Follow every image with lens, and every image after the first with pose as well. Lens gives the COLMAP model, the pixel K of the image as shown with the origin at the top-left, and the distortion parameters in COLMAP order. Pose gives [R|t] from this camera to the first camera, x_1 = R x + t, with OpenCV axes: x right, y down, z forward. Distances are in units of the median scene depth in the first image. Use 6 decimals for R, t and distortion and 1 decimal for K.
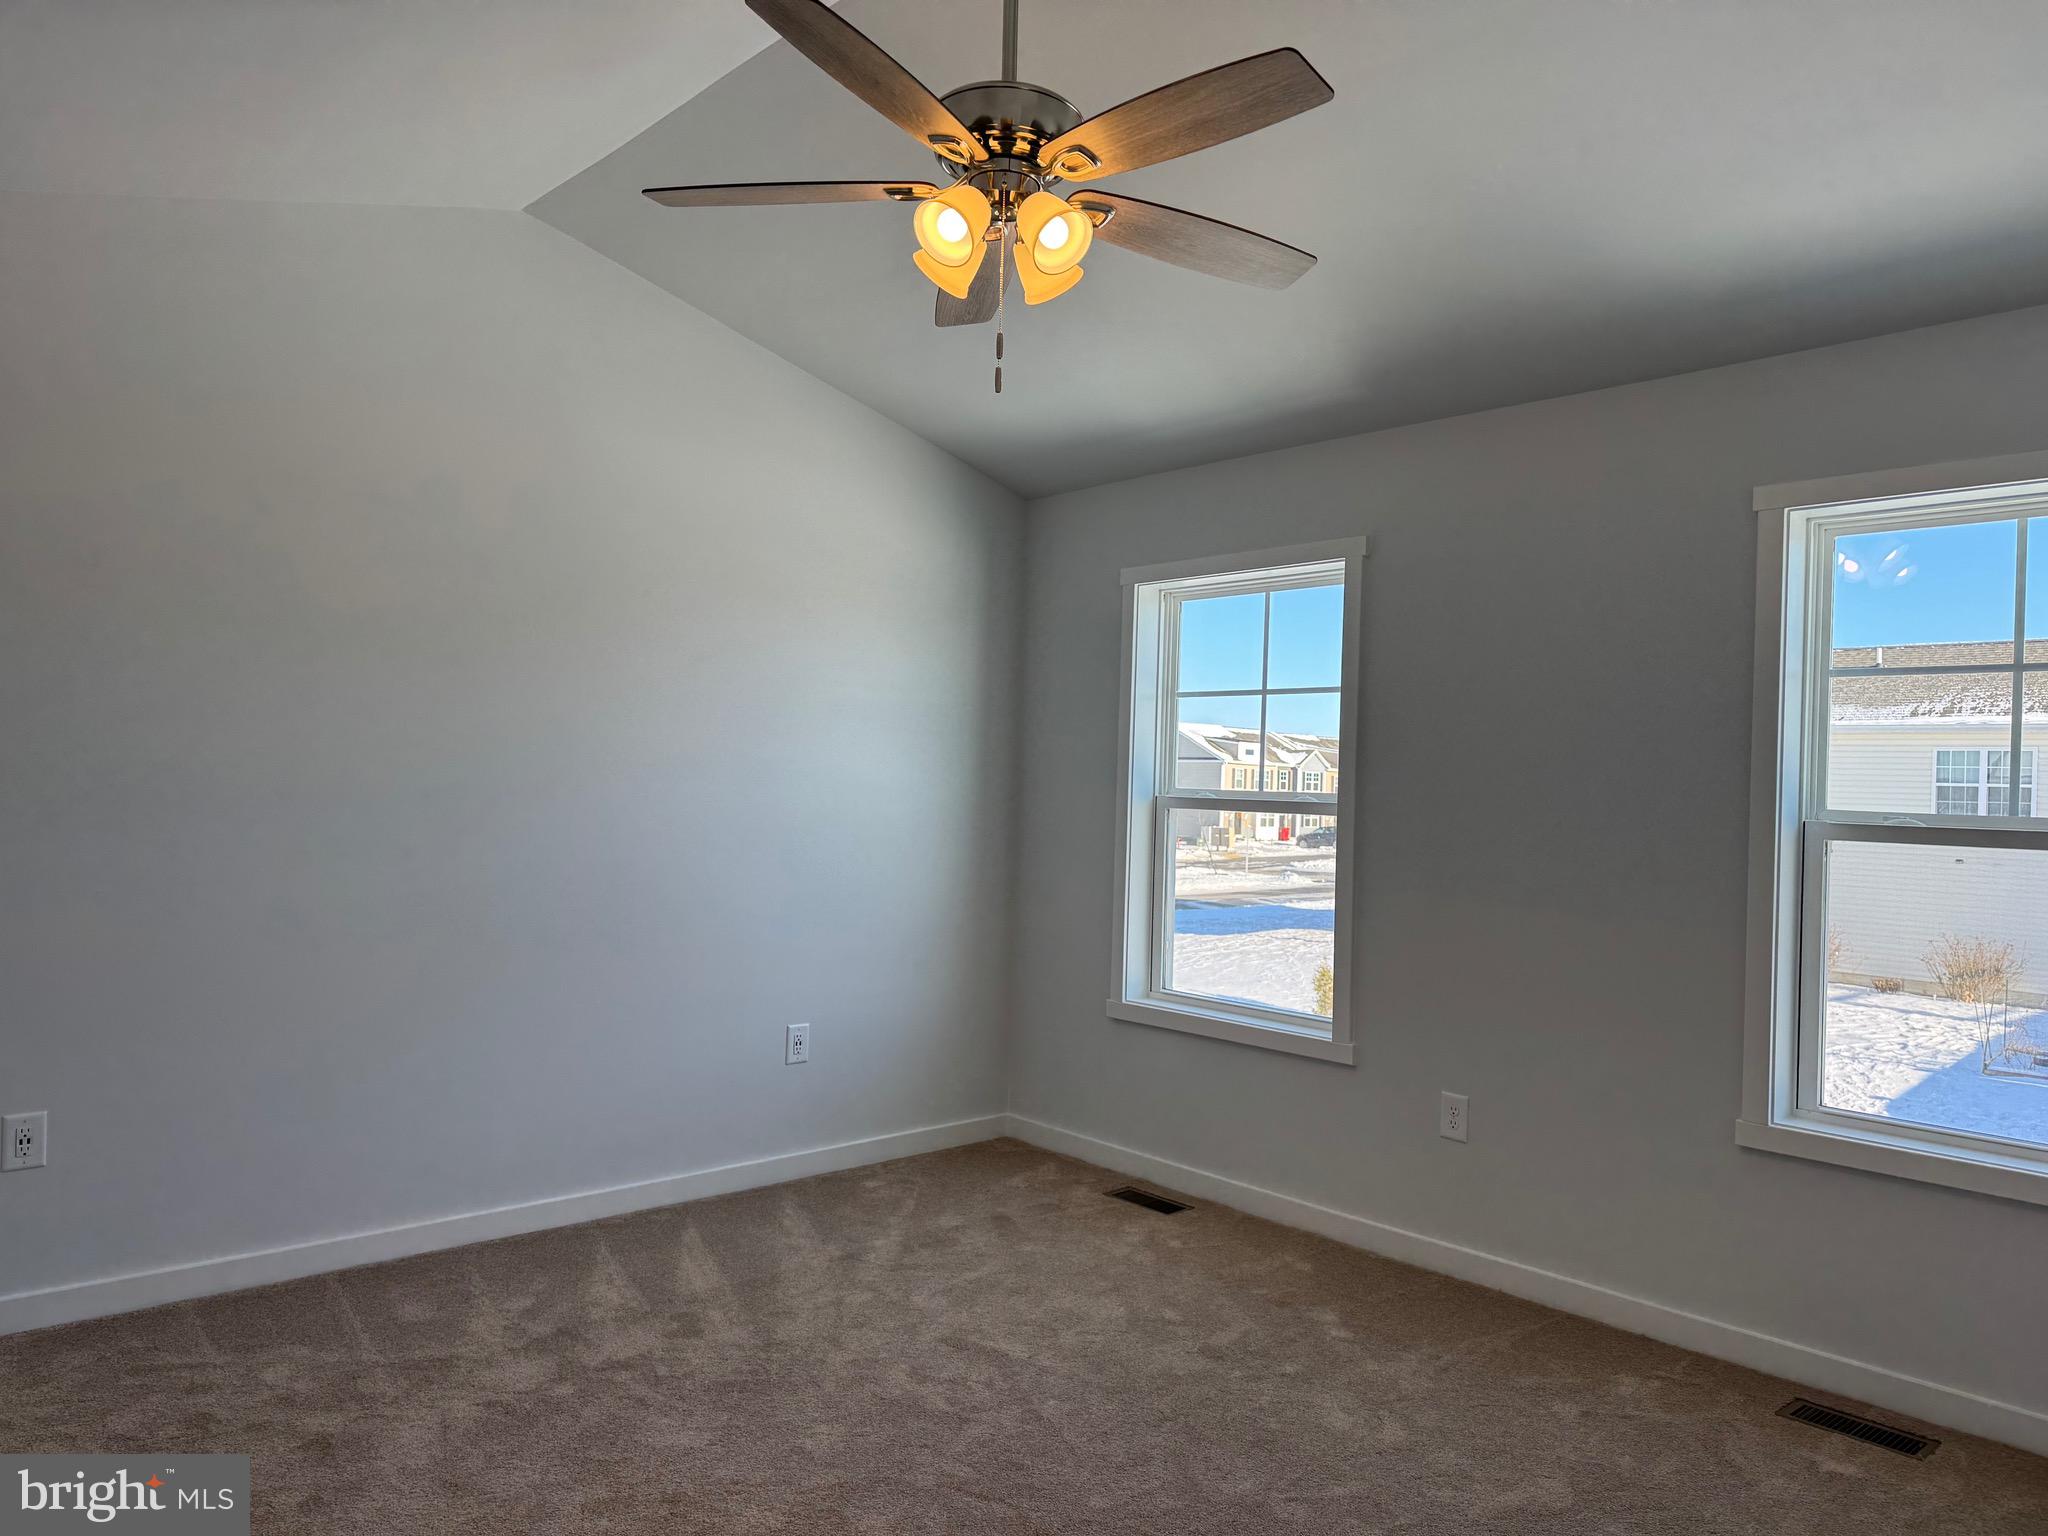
lens RADIAL K [[1437.0, 0, 1051.4], [0, 1437.0, 770.5], [0, 0, 1]] dist [0.094442, -0.119327]
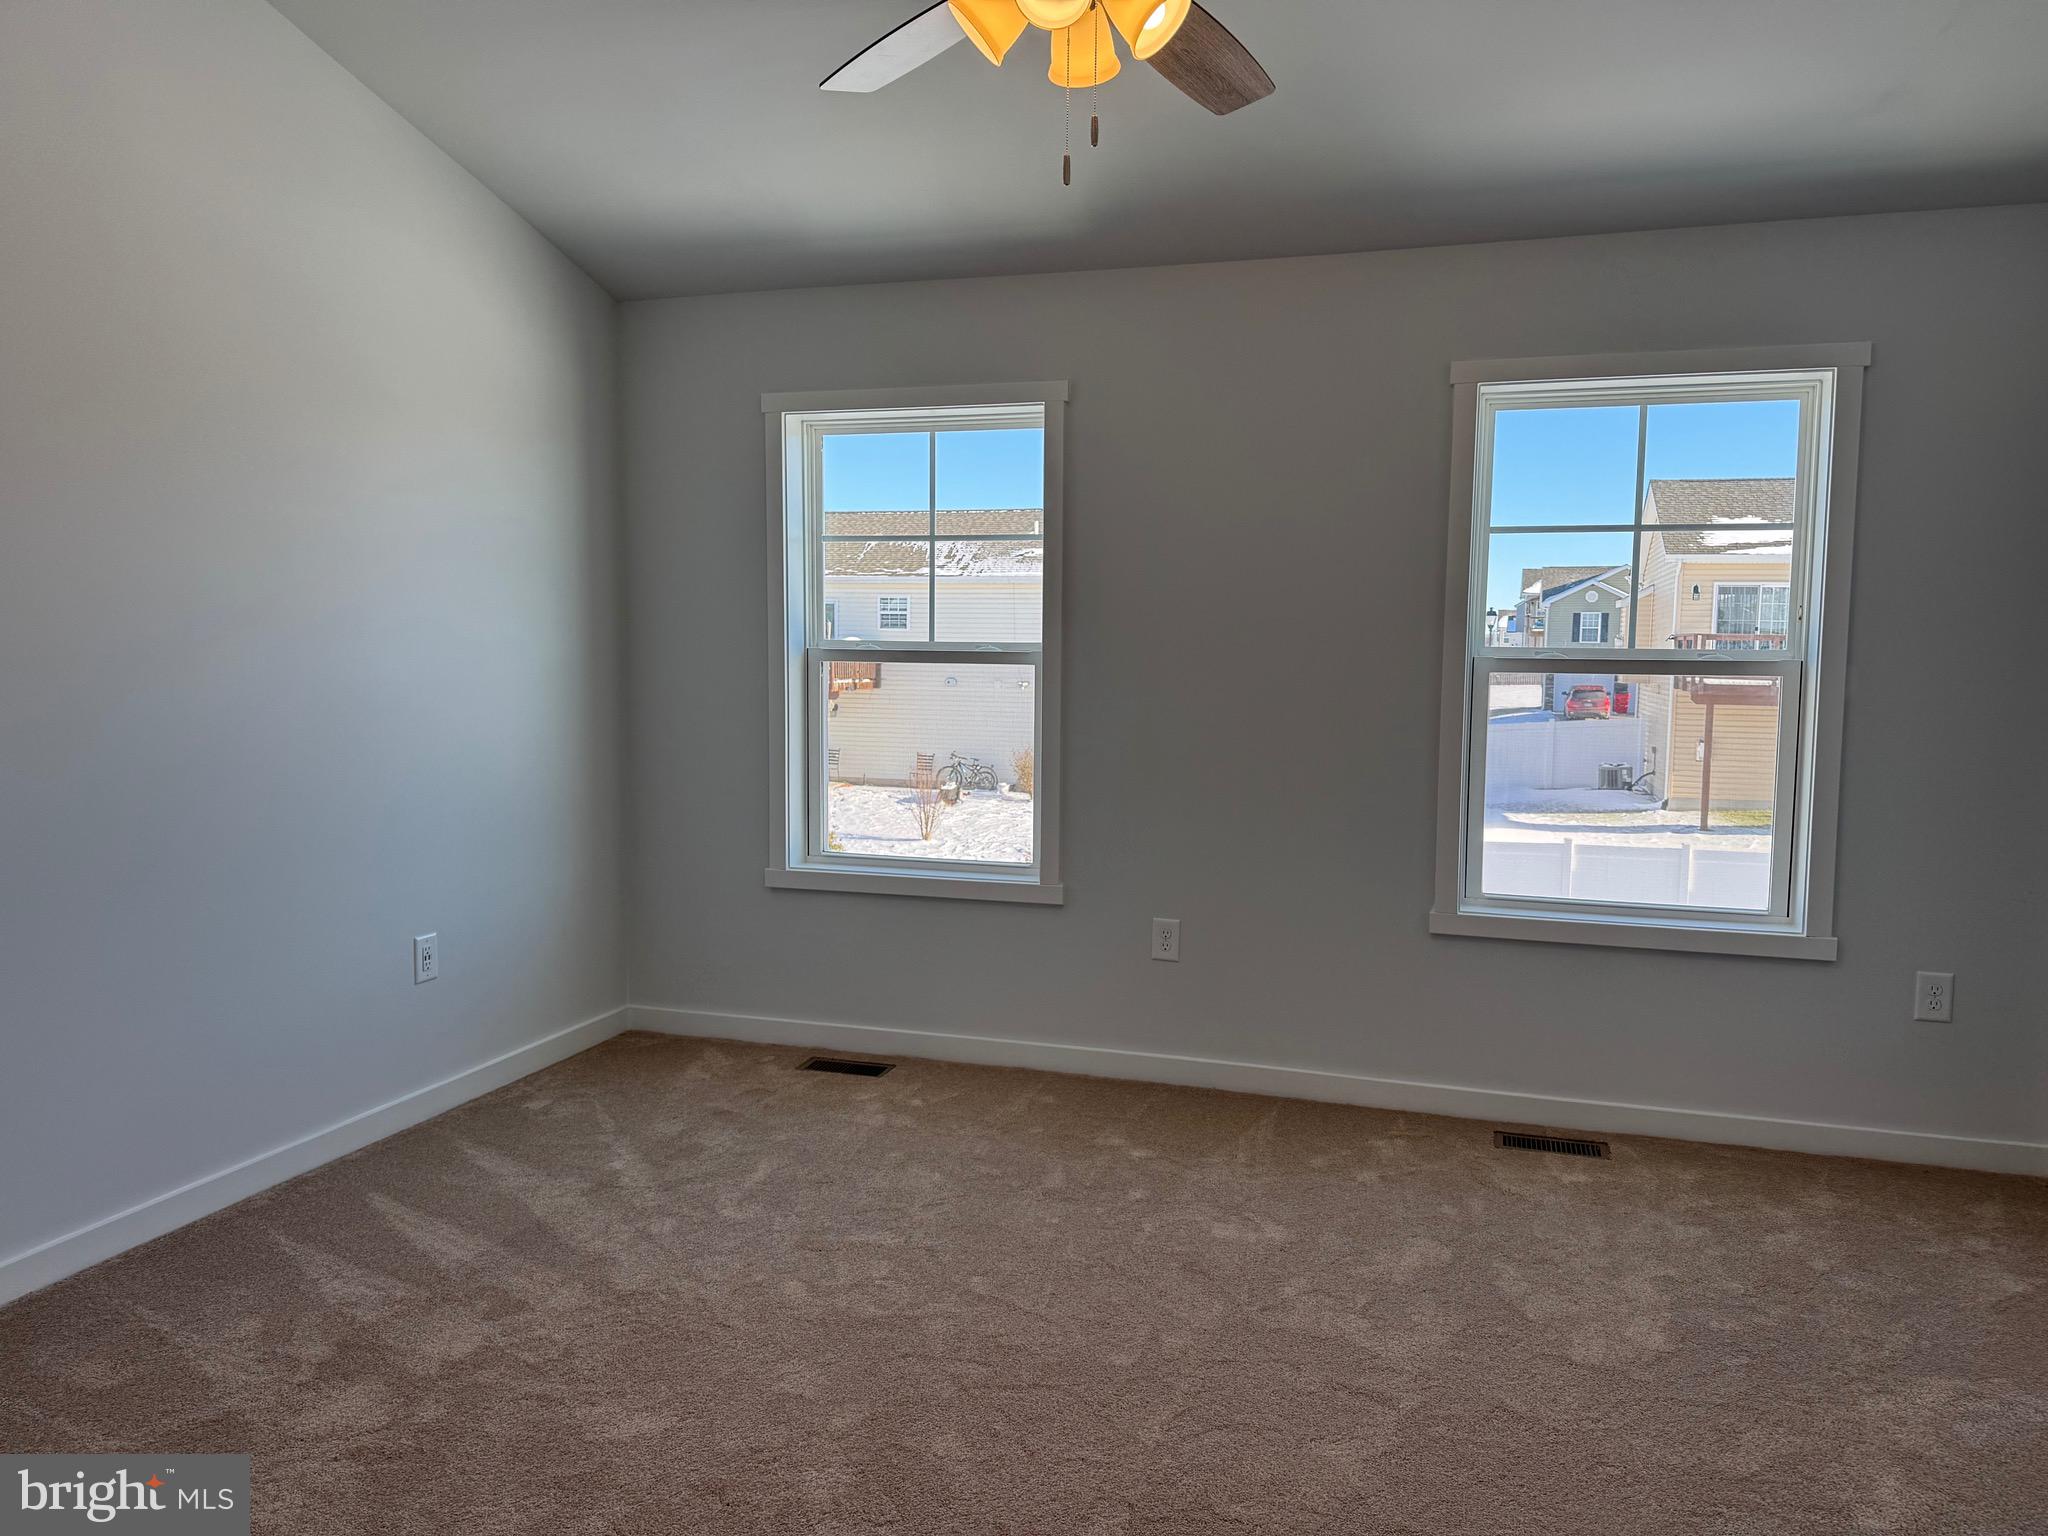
lens RADIAL K [[1437.0, 0, 1033.0], [0, 1437.0, 769.0], [0, 0, 1]] dist [0.094442, -0.119327]
pose [[0.869953, -0.065730, 0.488734, -0.326392], [0.011940, 0.993594, 0.112375, -0.009747], [-0.492989, -0.091925, 0.865165, 0.137848]]
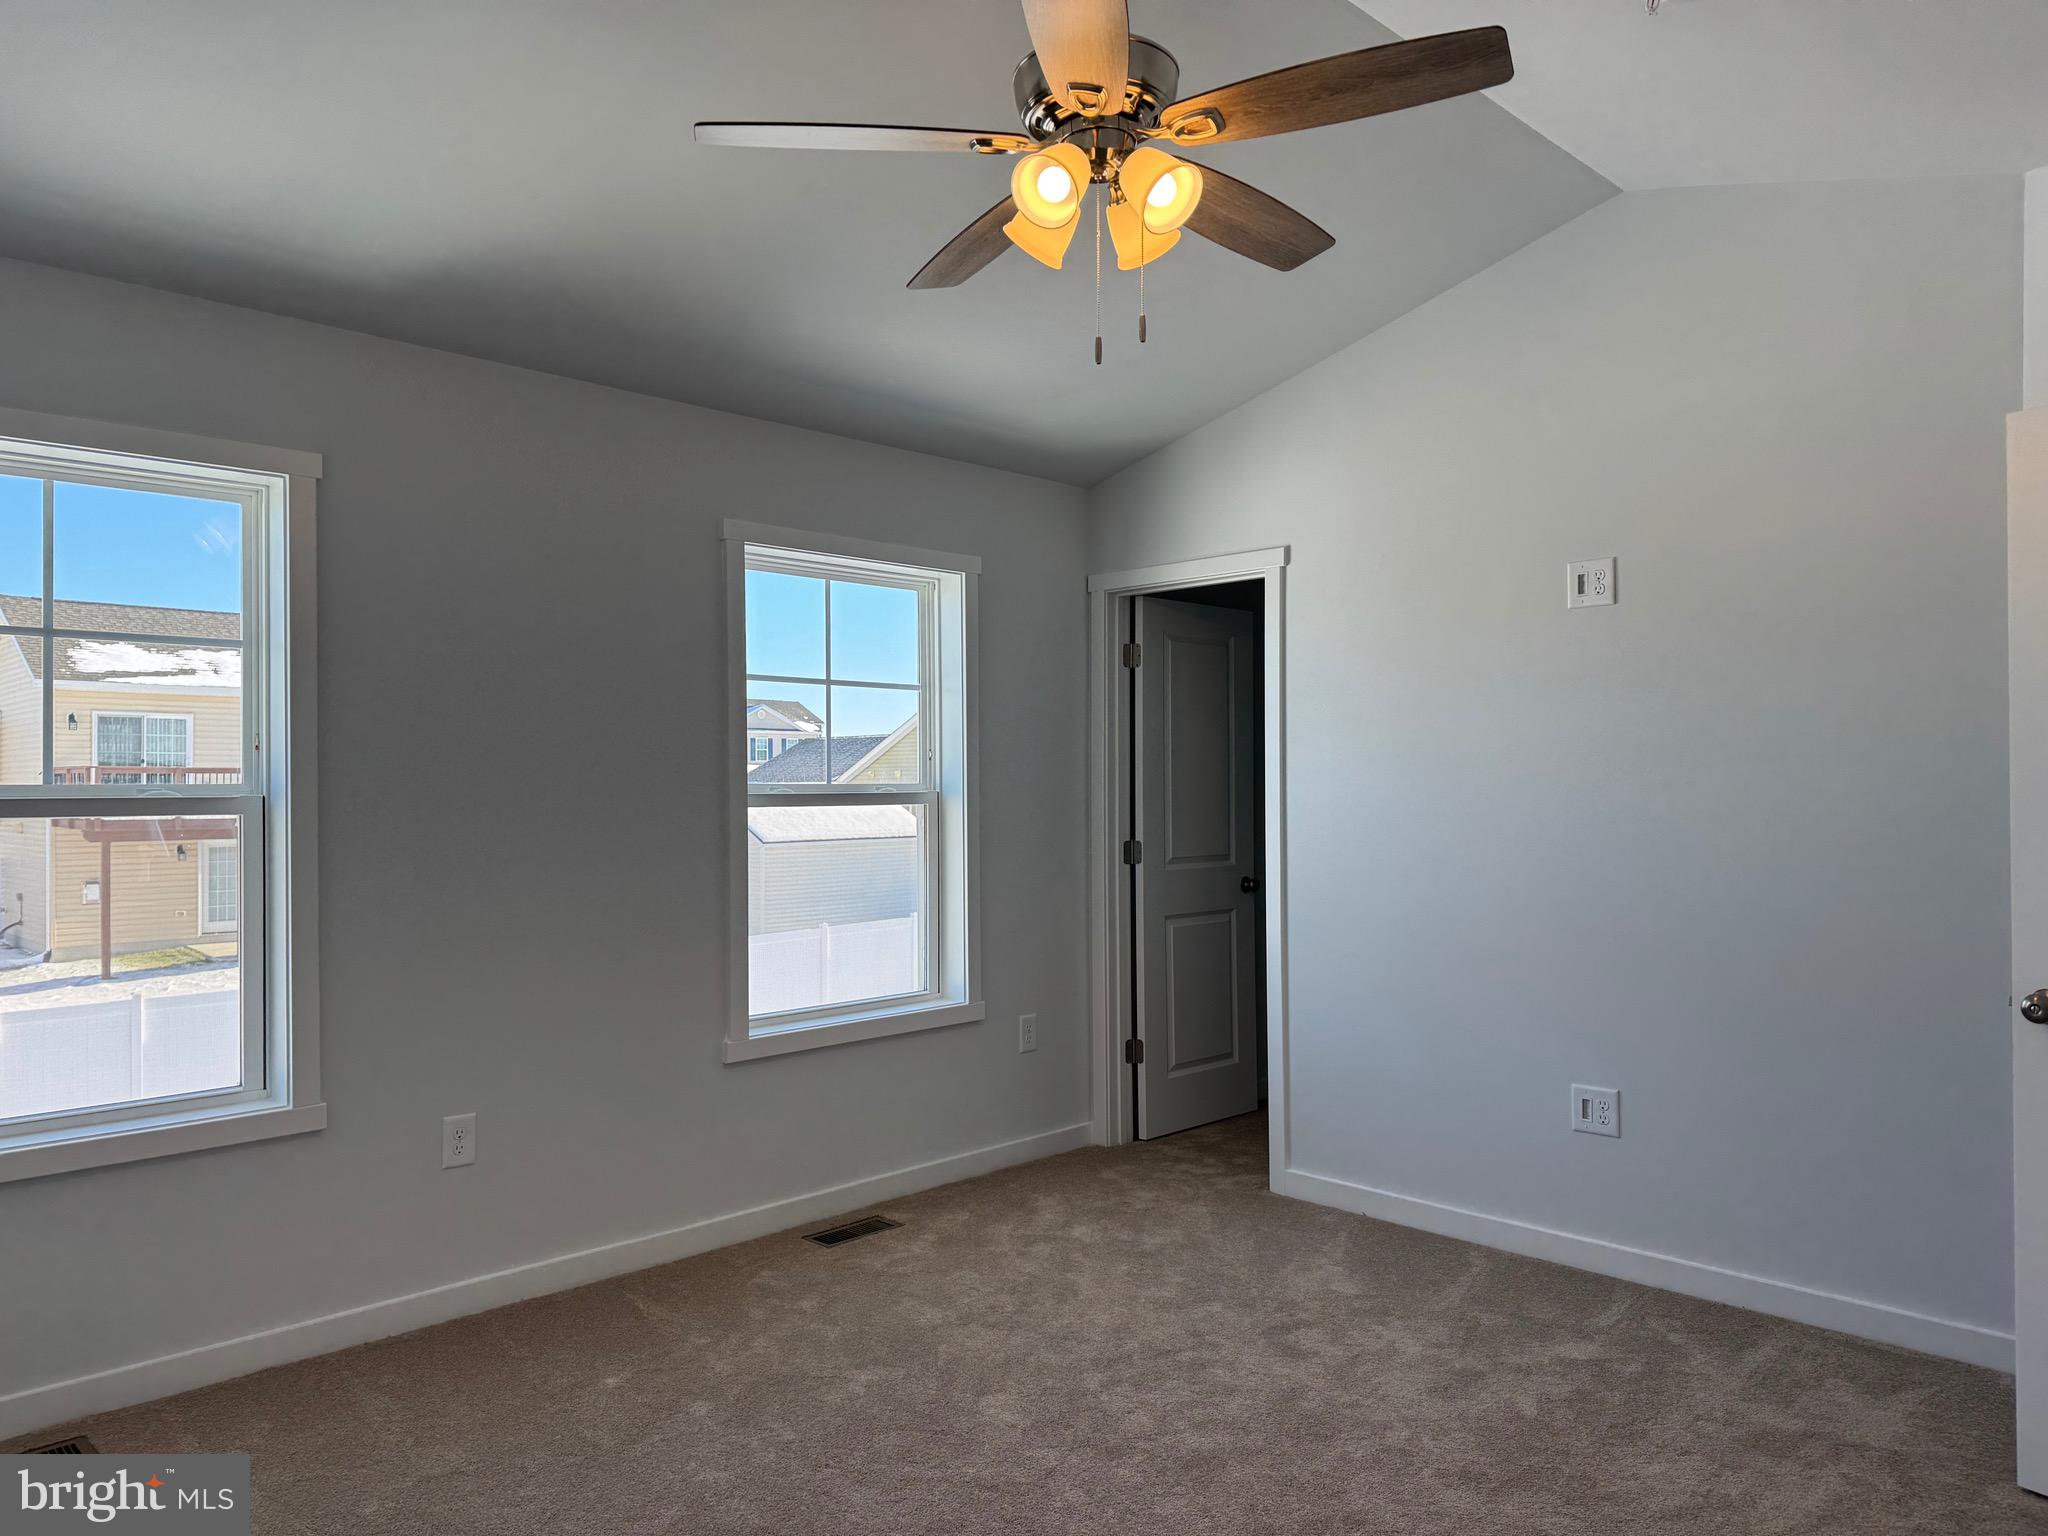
lens RADIAL K [[1437.0, 0, 1012.0], [0, 1437.0, 761.7], [0, 0, 1]] dist [0.094442, -0.119327]
pose [[-0.027446, -0.020498, 0.999413, -0.632978], [-0.008737, 0.999756, 0.020265, -0.016885], [-0.999585, -0.008176, -0.027618, 0.698106]]
